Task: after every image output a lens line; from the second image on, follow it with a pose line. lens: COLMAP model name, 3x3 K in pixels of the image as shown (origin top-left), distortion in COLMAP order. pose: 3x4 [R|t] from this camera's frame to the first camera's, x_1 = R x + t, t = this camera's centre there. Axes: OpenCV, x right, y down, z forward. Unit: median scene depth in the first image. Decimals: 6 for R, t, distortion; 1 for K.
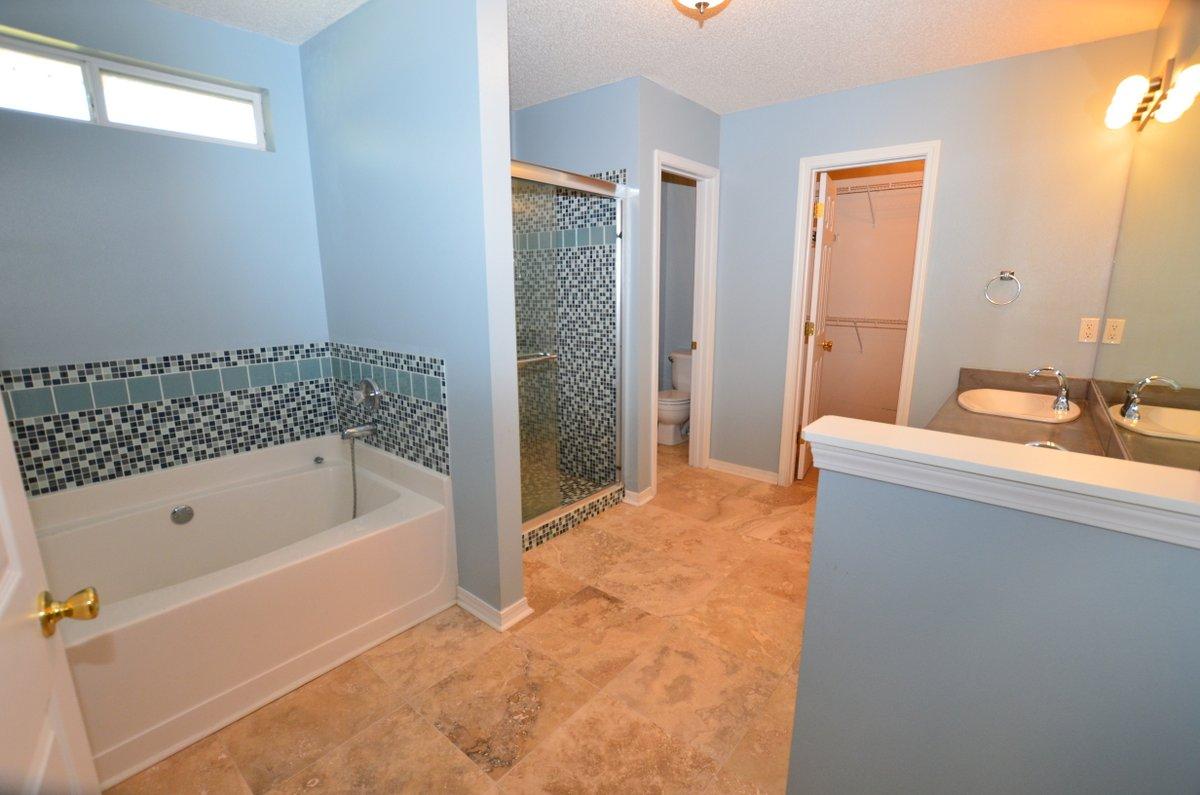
lens RADIAL K [[527.9, 0, 605.7], [0, 527.9, 397.1], [0, 0, 1]] dist [-0.039787, 0.006370]
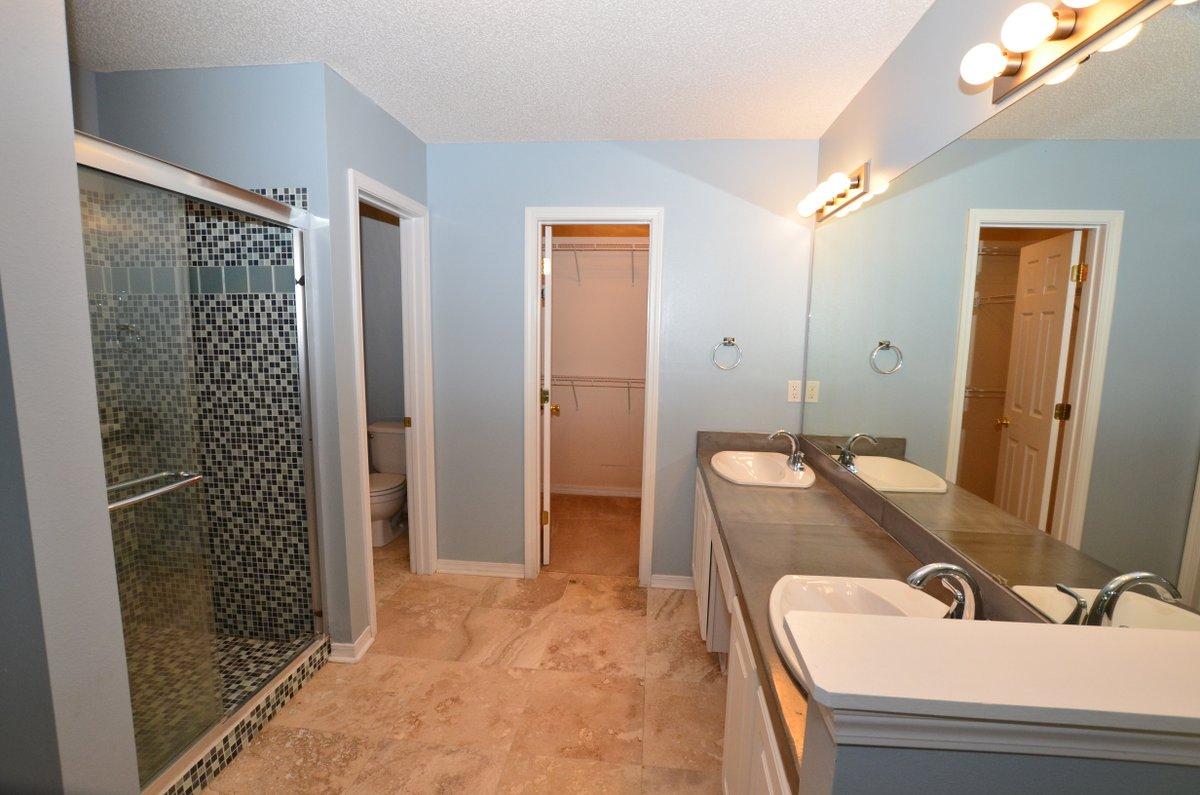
lens RADIAL K [[527.9, 0, 605.7], [0, 527.9, 397.1], [0, 0, 1]] dist [-0.039787, 0.006370]
pose [[0.828713, -0.052544, 0.557202, -0.026800], [0.099171, 0.993615, -0.053797, -0.072934], [-0.550817, 0.099841, 0.828633, 0.209570]]
